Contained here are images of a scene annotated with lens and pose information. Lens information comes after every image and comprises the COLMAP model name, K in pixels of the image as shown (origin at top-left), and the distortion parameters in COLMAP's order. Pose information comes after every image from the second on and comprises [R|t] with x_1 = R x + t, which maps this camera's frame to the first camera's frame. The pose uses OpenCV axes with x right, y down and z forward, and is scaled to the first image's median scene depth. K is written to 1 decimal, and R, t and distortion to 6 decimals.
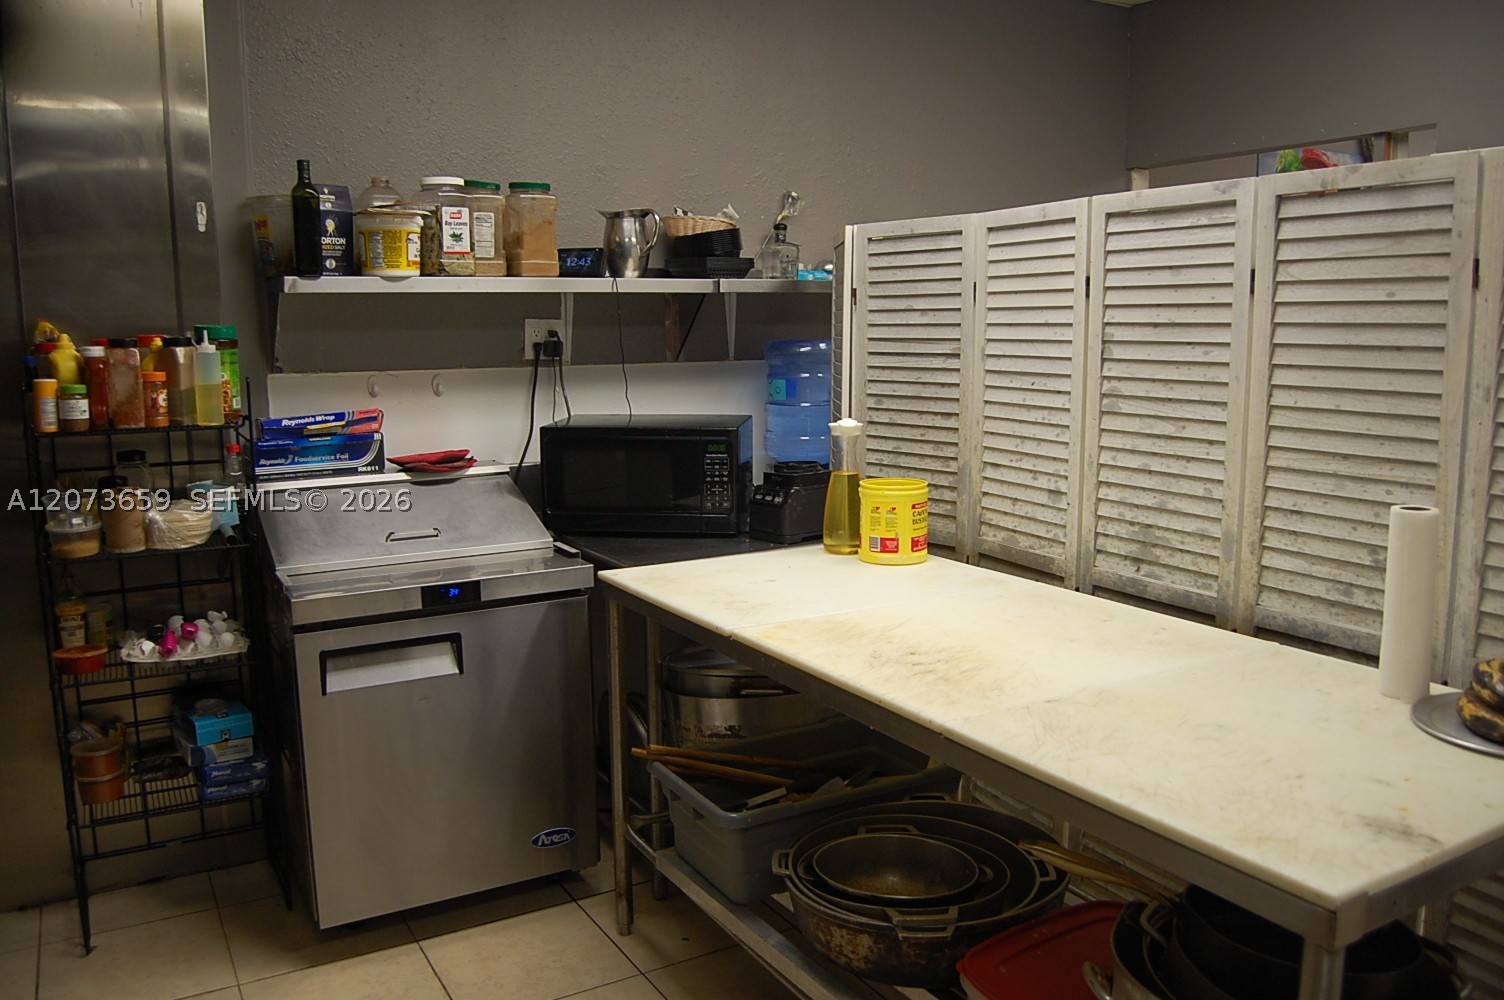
lens RADIAL K [[1177.7, 0, 748.6], [0, 1177.7, 500.9], [0, 0, 1]] dist [-0.093308, 0.035749]
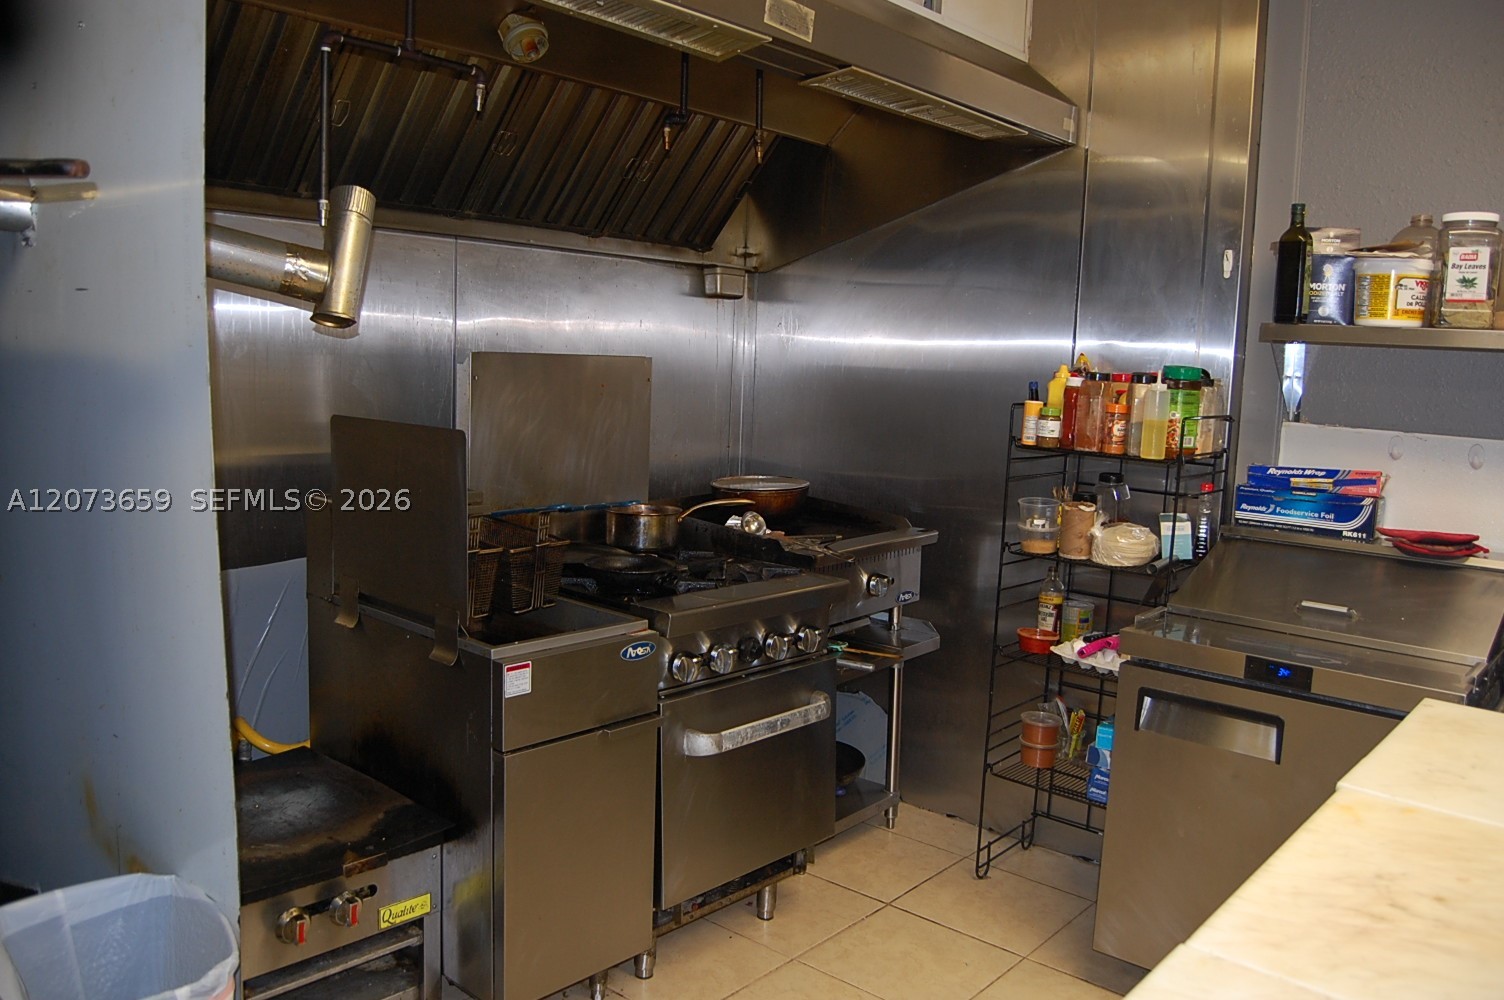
lens RADIAL K [[1177.7, 0, 749.6], [0, 1177.7, 499.0], [0, 0, 1]] dist [-0.093308, 0.035749]
pose [[0.329475, 0.145701, -0.932854, 0.379525], [-0.186435, 0.978608, 0.087001, -0.048082], [0.925575, 0.145252, 0.349590, 0.257568]]
